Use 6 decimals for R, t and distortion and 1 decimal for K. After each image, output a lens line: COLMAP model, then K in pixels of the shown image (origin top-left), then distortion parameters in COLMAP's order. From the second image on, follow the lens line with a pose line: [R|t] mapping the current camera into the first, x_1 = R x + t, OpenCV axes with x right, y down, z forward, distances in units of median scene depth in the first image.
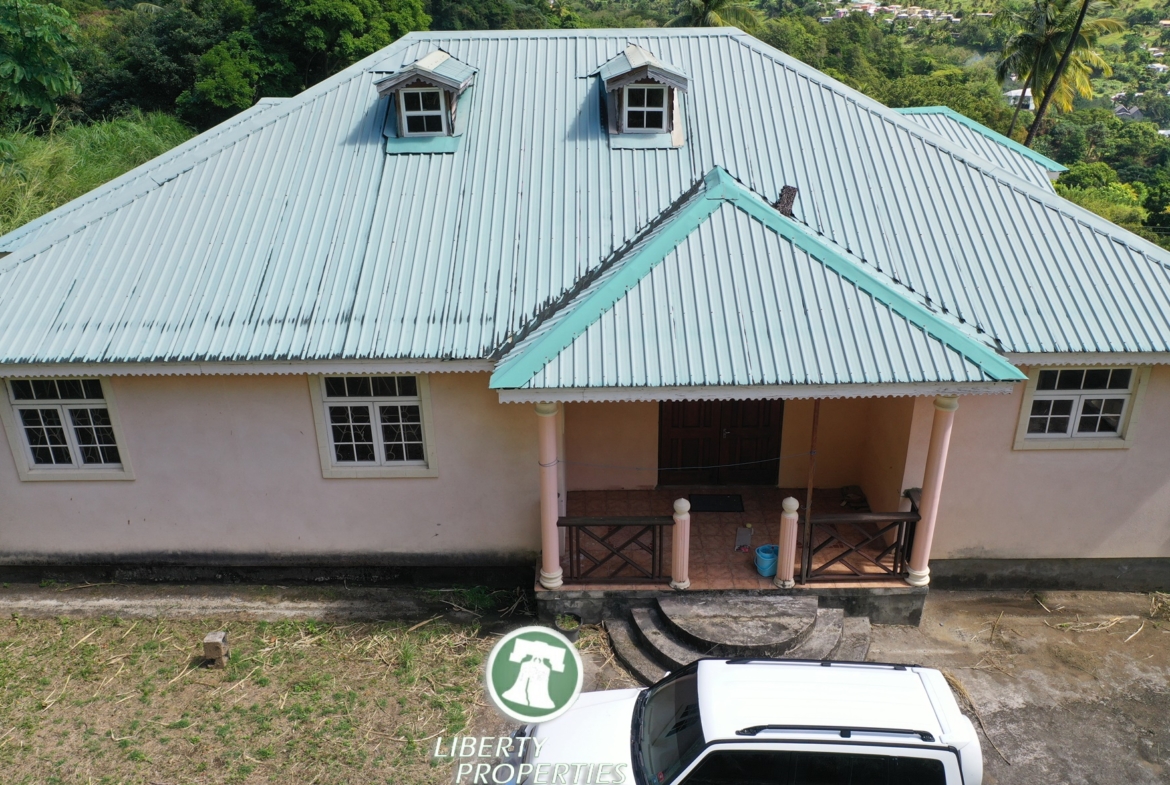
lens RADIAL K [[927.2, 0, 587.6], [0, 927.2, 393.0], [0, 0, 1]] dist [0.001961, 0.000576]
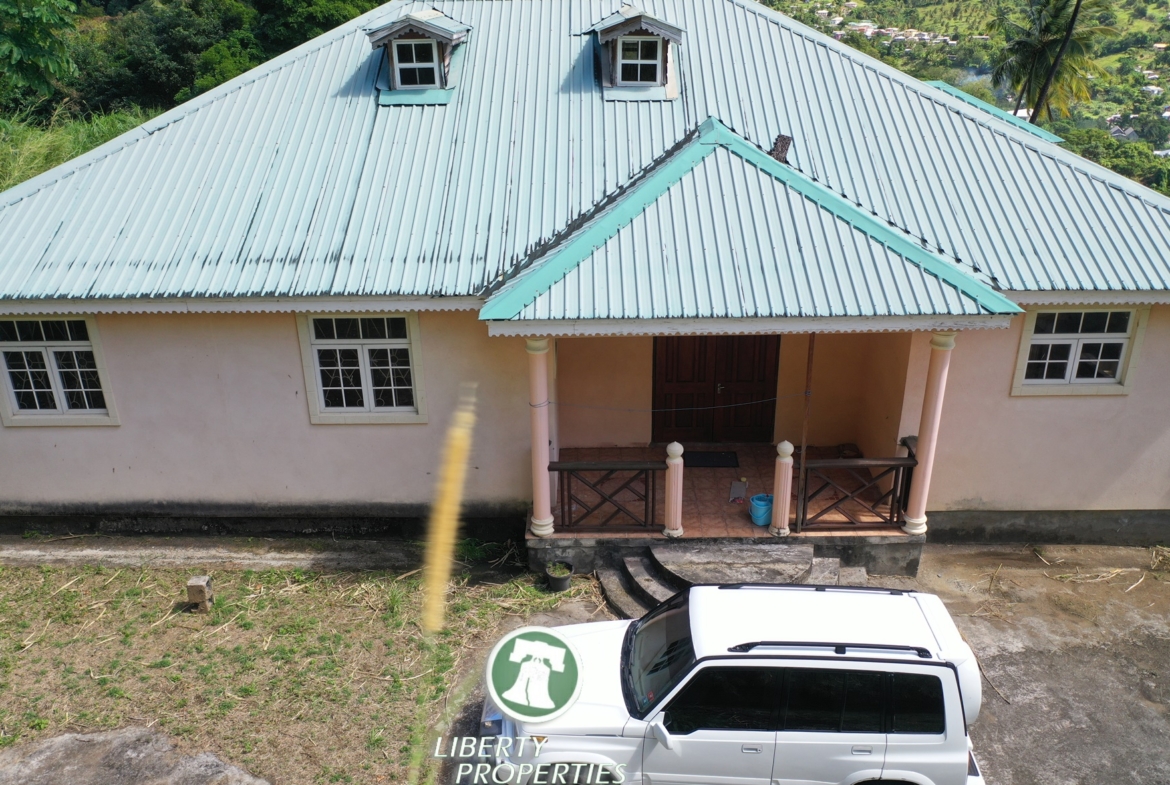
lens RADIAL K [[926.4, 0, 587.5], [0, 926.4, 393.1], [0, 0, 1]] dist [0.001320, 0.000164]
pose [[0.999996, 0.002503, 0.001066, 0.007523], [-0.002481, 0.999791, -0.020292, 0.080158], [-0.001116, 0.020289, 0.999794, 0.015063]]
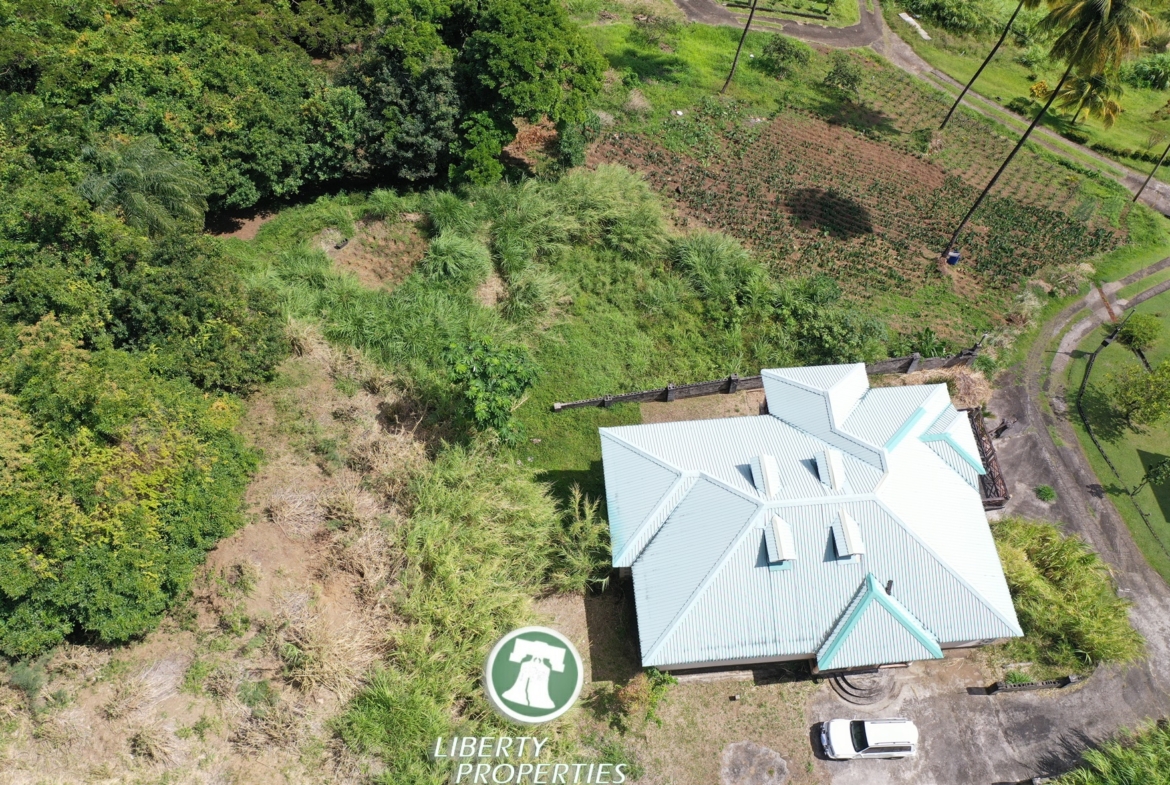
lens RADIAL K [[927.2, 0, 587.6], [0, 927.2, 393.0], [0, 0, 1]] dist [0.001961, 0.000576]
pose [[0.996595, -0.072689, 0.038930, -1.073889], [0.036956, 0.815795, 0.577159, -3.069817], [-0.073712, -0.573754, 0.815704, -1.448012]]
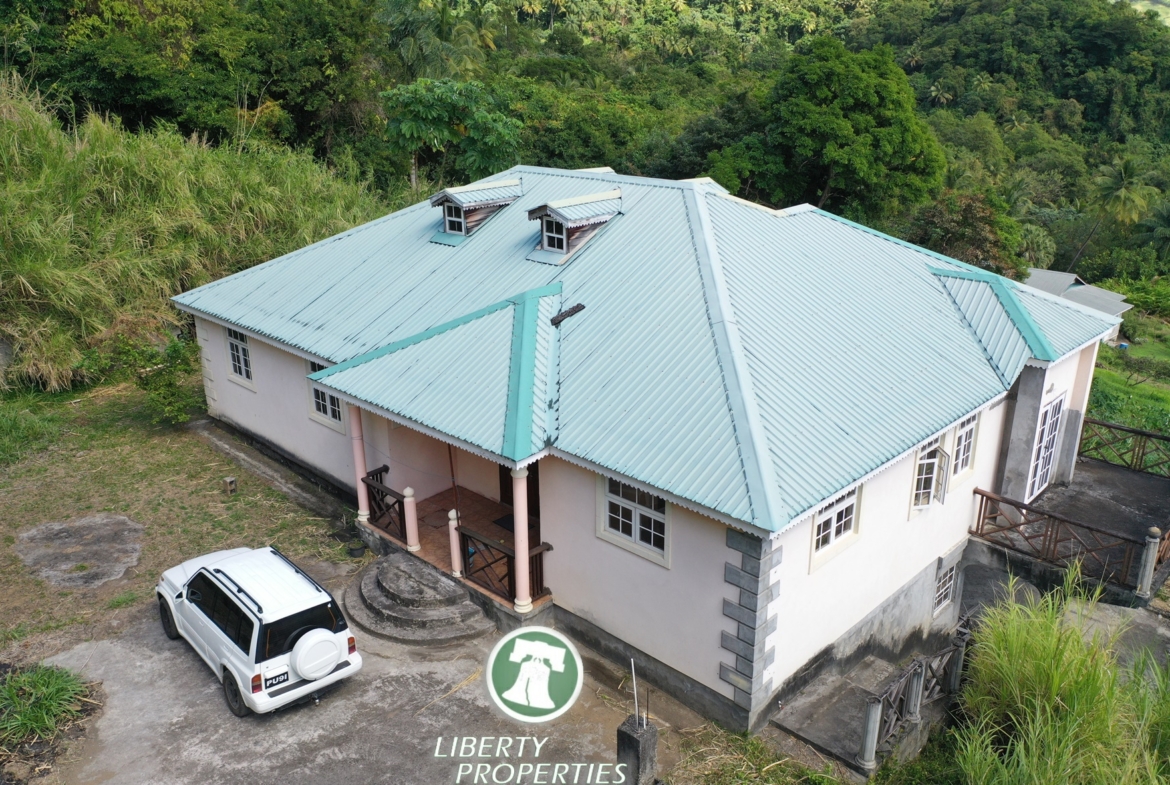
lens RADIAL K [[927.2, 0, 587.6], [0, 927.2, 393.0], [0, 0, 1]] dist [0.001961, 0.000576]
pose [[0.723733, 0.239334, -0.647247, 1.213198], [-0.291609, 0.956143, 0.027487, -0.153030], [0.625439, 0.168850, 0.761784, 0.015472]]
